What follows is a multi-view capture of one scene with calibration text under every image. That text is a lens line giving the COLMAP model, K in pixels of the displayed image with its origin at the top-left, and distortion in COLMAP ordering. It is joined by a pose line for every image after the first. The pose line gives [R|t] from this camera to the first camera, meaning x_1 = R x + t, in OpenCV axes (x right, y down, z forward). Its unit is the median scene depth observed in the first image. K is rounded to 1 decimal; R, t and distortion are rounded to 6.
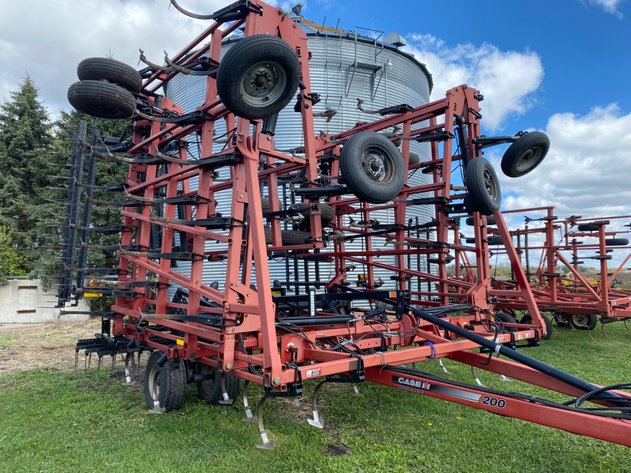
lens RADIAL K [[481.2, 0, 313.7], [0, 481.2, 242.2], [0, 0, 1]] dist [0.019706, -0.001736]
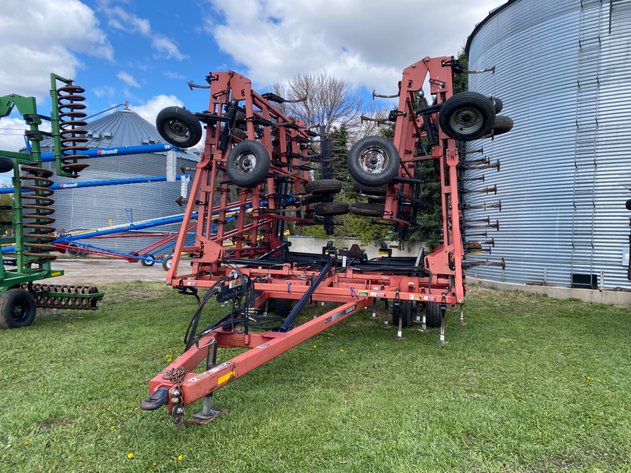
lens RADIAL K [[477.7, 0, 315.5], [0, 477.7, 236.5], [0, 0, 1]] dist [0.016842, -0.008695]
pose [[0.578272, 0.027671, -0.815374, 0.777211], [0.016255, 0.998835, 0.045426, 0.006085], [0.815682, -0.039523, 0.577149, 0.146457]]
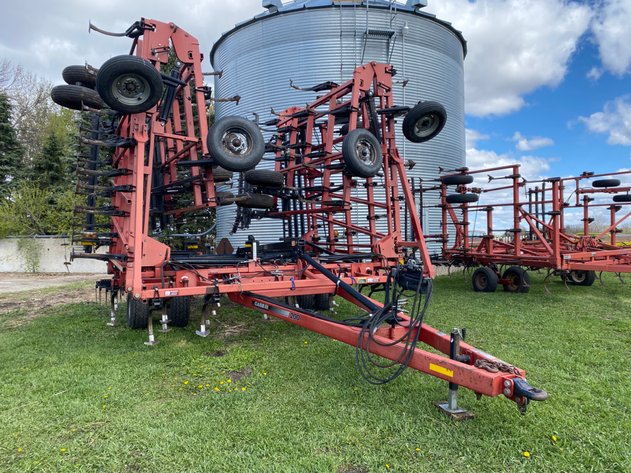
lens RADIAL K [[480.7, 0, 315.1], [0, 480.7, 241.8], [0, 0, 1]] dist [0.006077, -0.005279]
pose [[0.978816, 0.002683, -0.204726, 0.310951], [0.013462, 0.996907, 0.077429, 0.006121], [0.204300, -0.078544, 0.975752, -0.129510]]
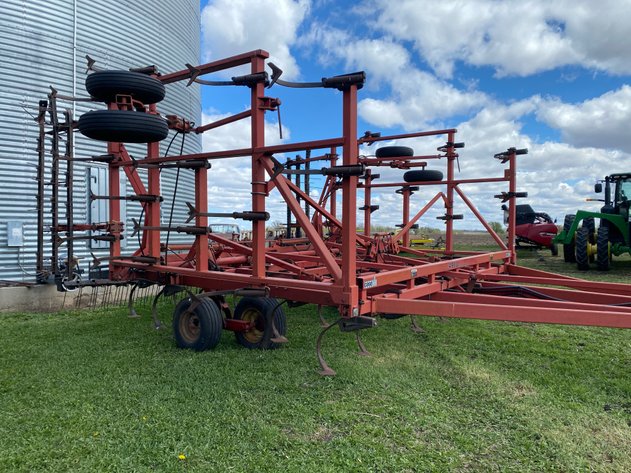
lens RADIAL K [[481.2, 0, 313.7], [0, 481.2, 242.2], [0, 0, 1]] dist [0.019706, -0.001736]
pose [[0.963913, 0.016903, 0.265679, 0.477205], [-0.040682, 0.995614, 0.084253, 0.059350], [-0.263090, -0.092021, 0.960373, 0.635885]]
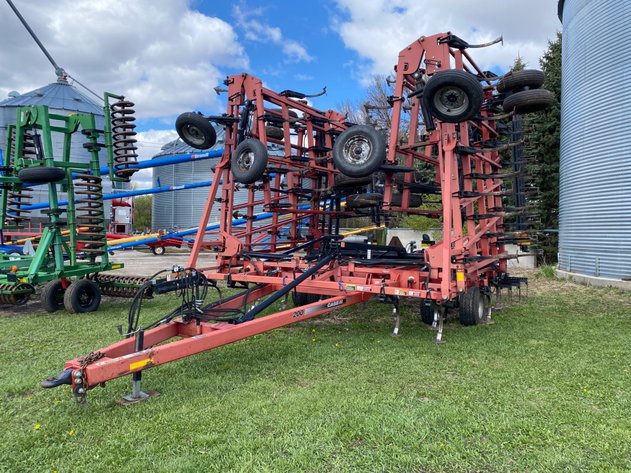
lens RADIAL K [[475.9, 0, 308.3], [0, 475.9, 229.6], [0, 0, 1]] dist [0.011619, 0.000206]
pose [[0.332513, 0.019676, -0.942894, 0.872497], [0.047345, 0.998173, 0.037525, 0.011594], [0.941910, -0.057119, 0.330974, 0.334859]]
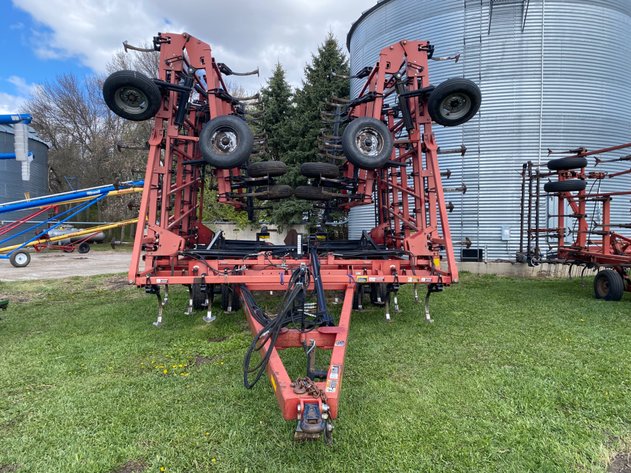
lens RADIAL K [[480.7, 0, 315.1], [0, 480.7, 241.8], [0, 0, 1]] dist [0.006077, -0.005279]
pose [[0.816460, 0.035847, -0.576288, 0.582317], [0.025712, 0.994824, 0.098309, -0.000774], [0.576829, -0.095083, 0.811312, 0.005572]]
